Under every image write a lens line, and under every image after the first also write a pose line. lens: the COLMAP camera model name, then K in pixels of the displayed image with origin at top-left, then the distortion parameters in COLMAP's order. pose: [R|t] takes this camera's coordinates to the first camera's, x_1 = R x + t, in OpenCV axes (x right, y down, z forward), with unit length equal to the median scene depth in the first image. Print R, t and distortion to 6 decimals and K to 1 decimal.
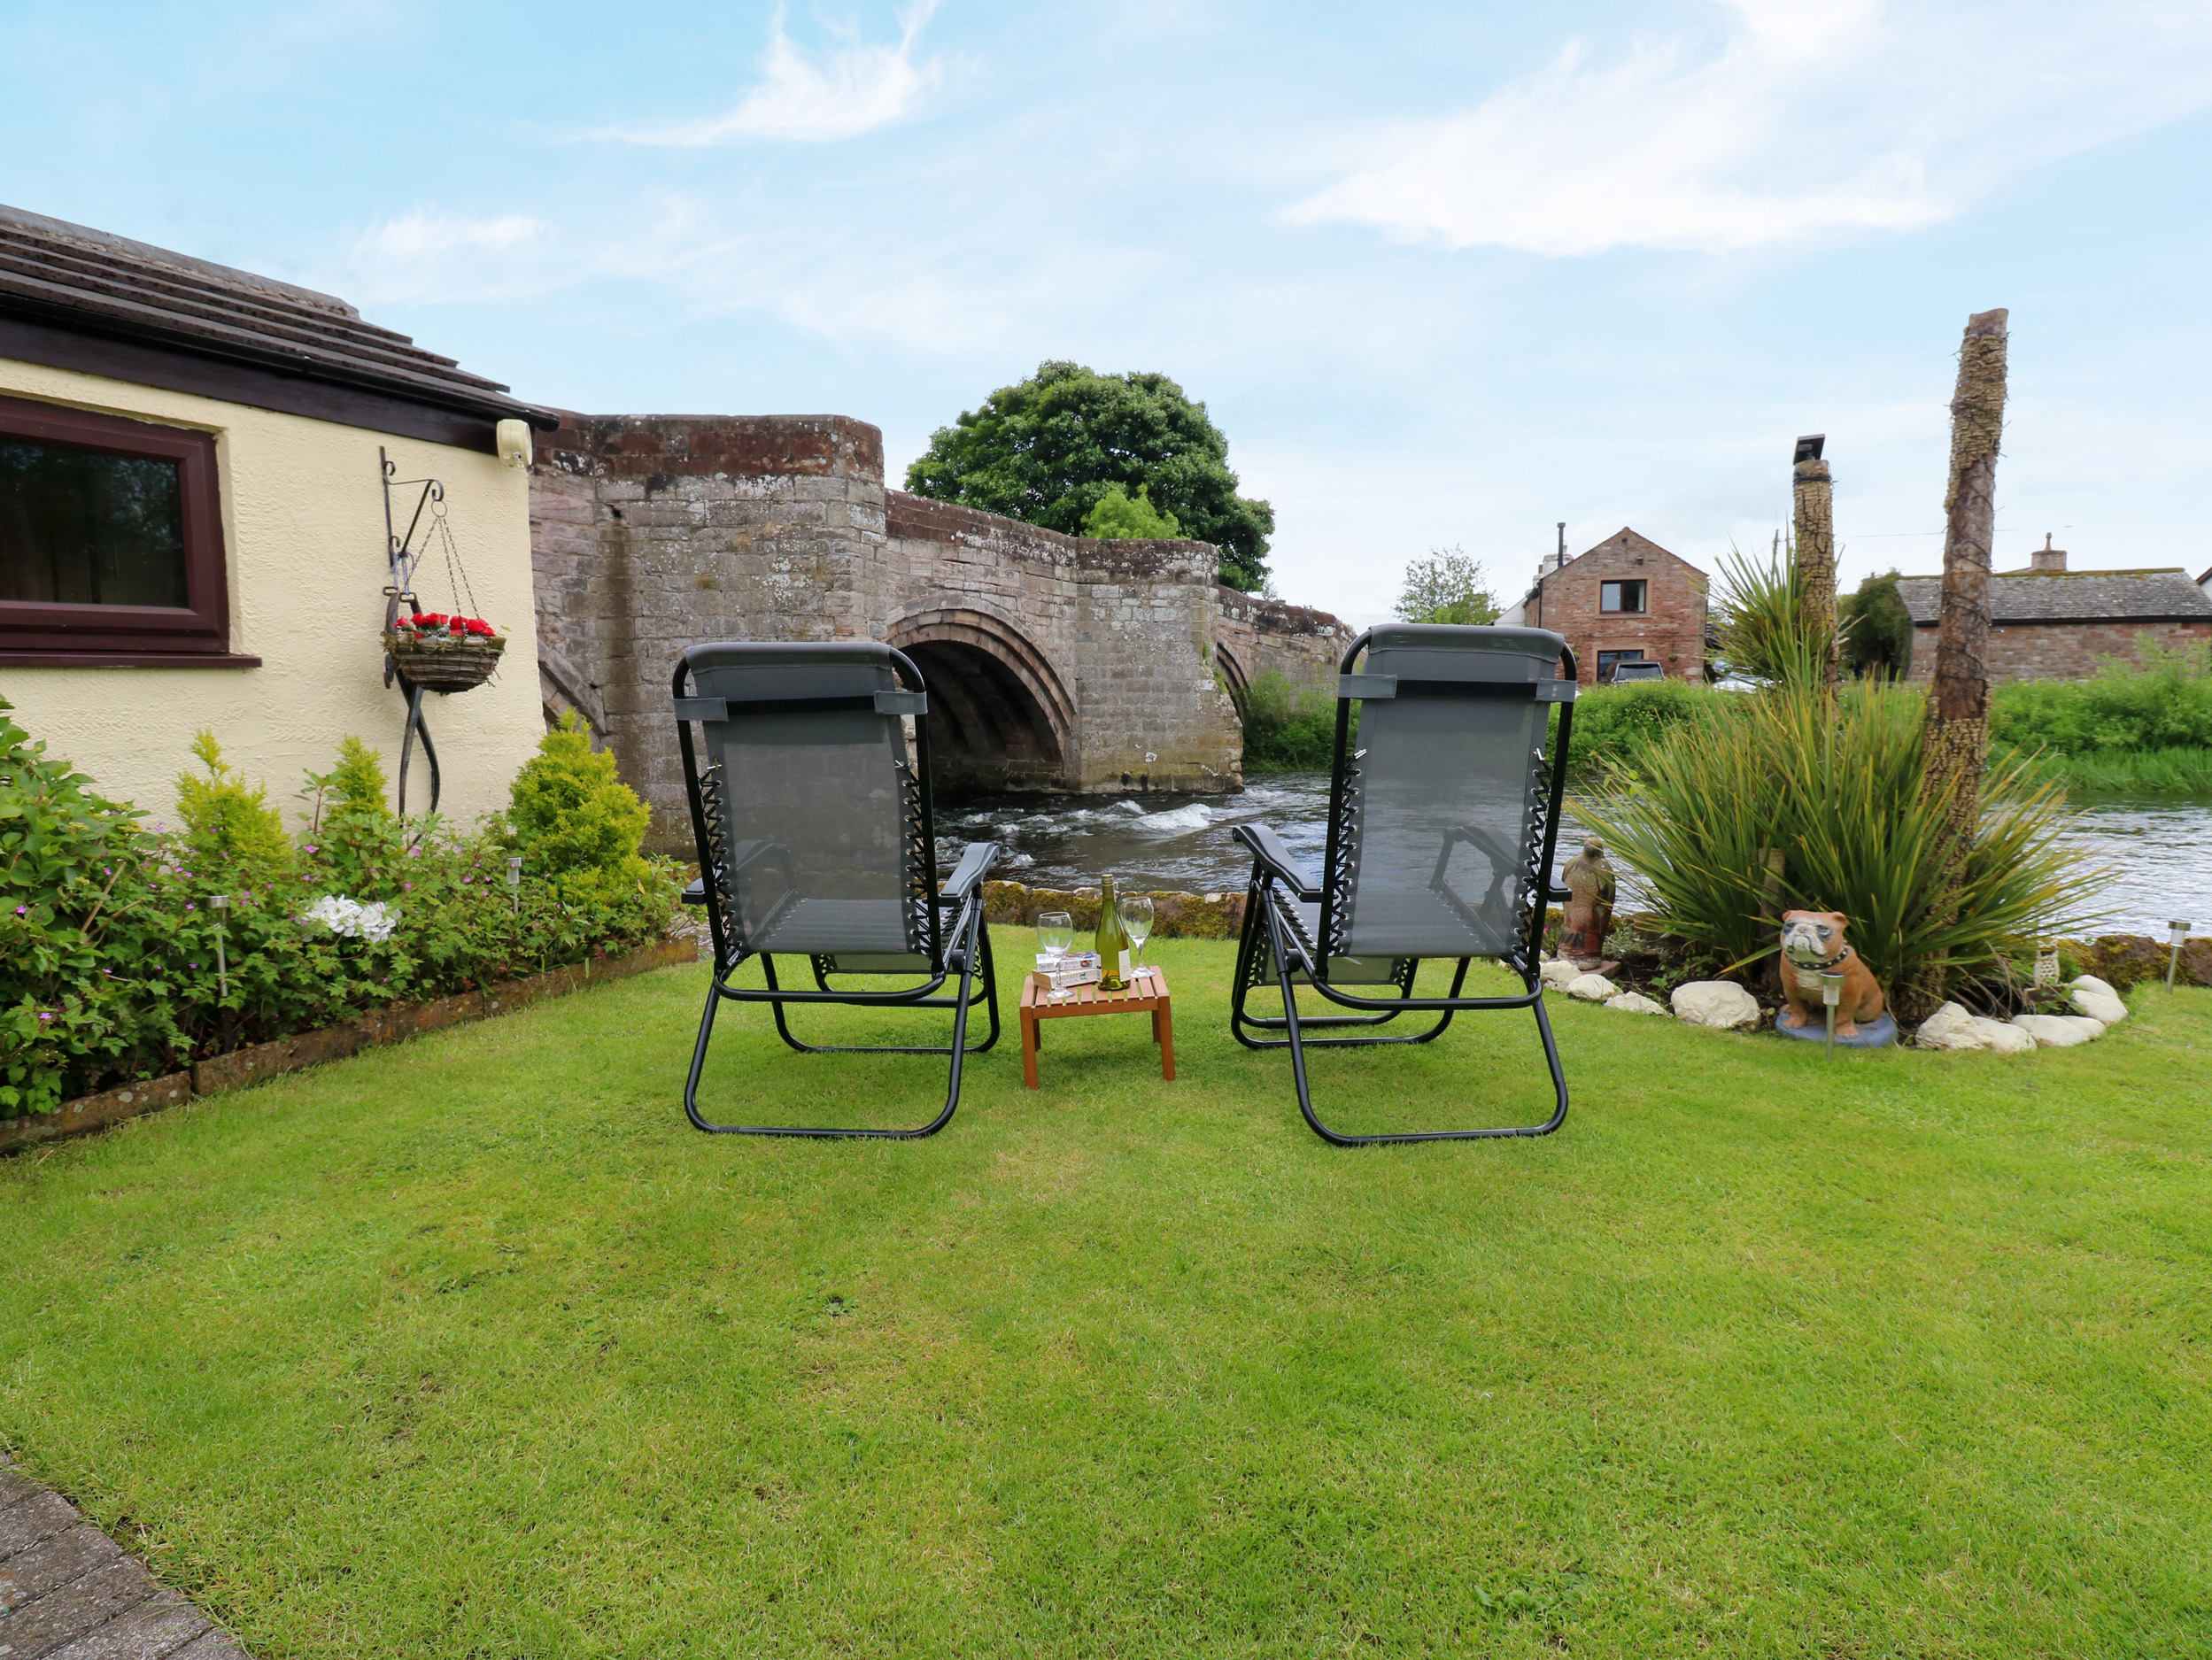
lens RADIAL K [[1158.4, 0, 1119.8], [0, 1158.4, 800.2], [0, 0, 1]] dist [0.000232, -0.011309]
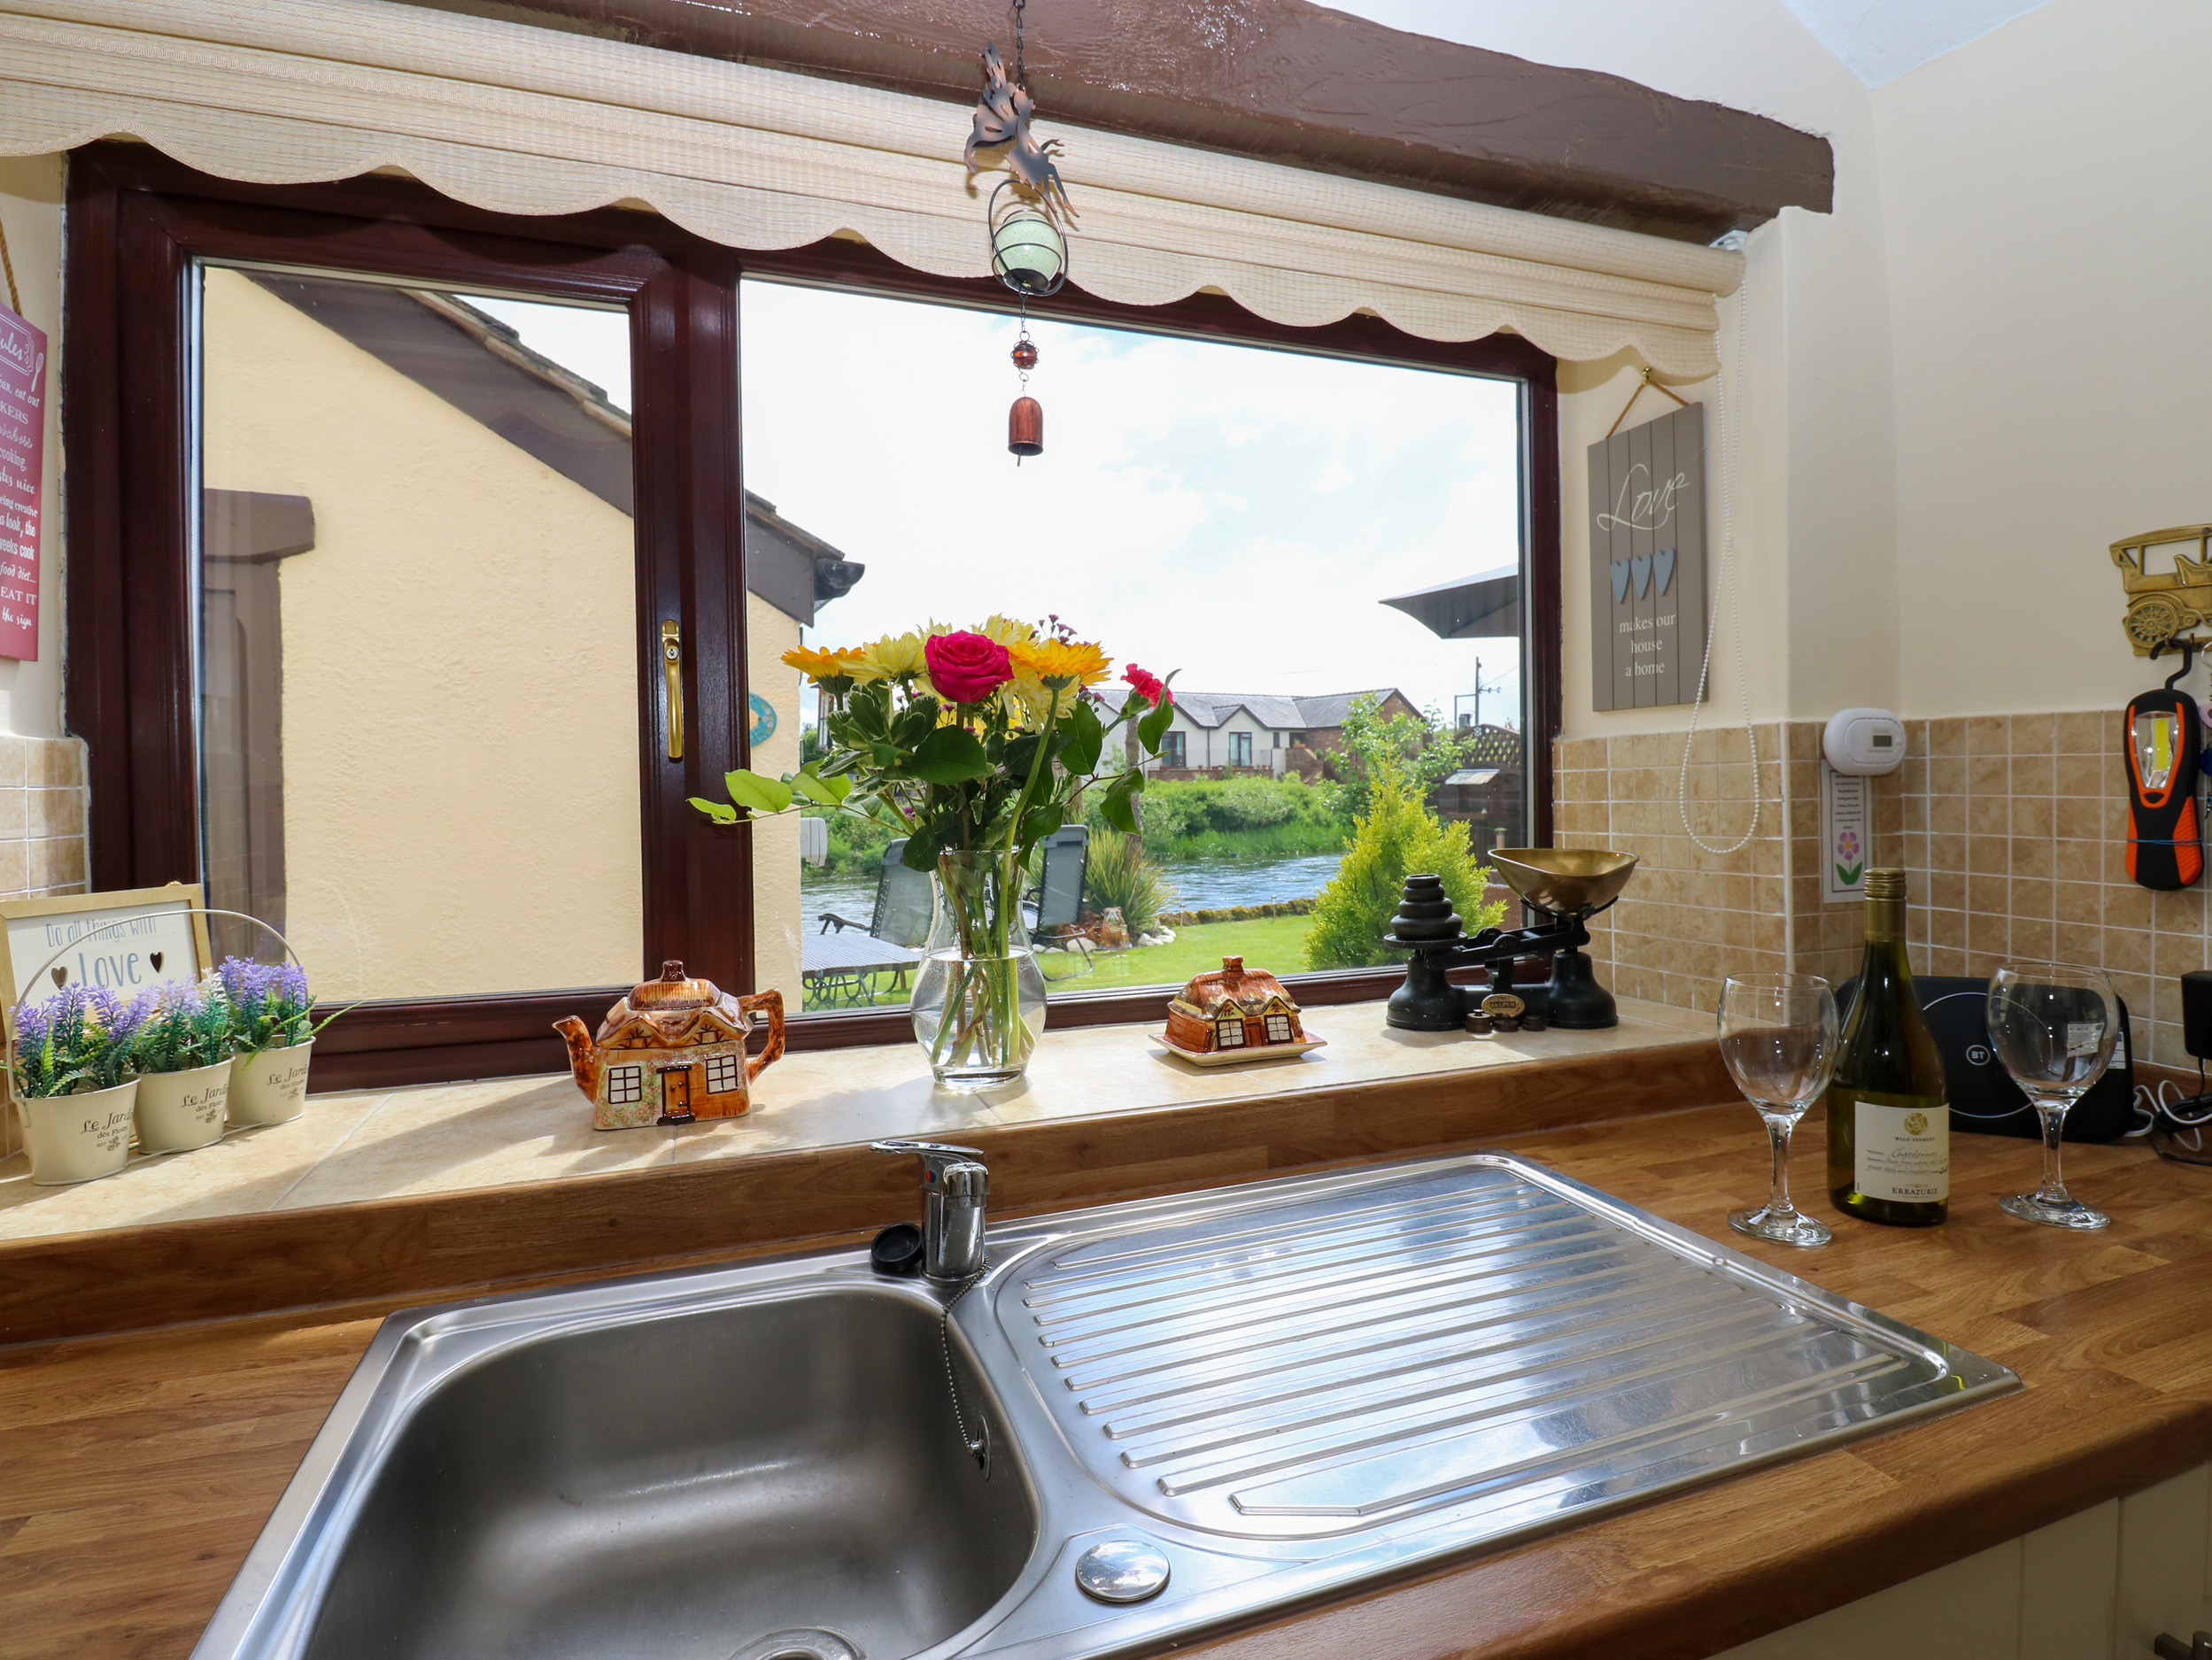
lens RADIAL K [[1158.4, 0, 1109.0], [0, 1158.4, 798.5], [0, 0, 1]] dist [0.000232, -0.011309]
pose [[0.685527, -0.013490, 0.727922, -0.206360], [0.081087, 0.995022, -0.057925, -0.001850], [-0.723518, 0.098734, 0.683209, -0.141058]]
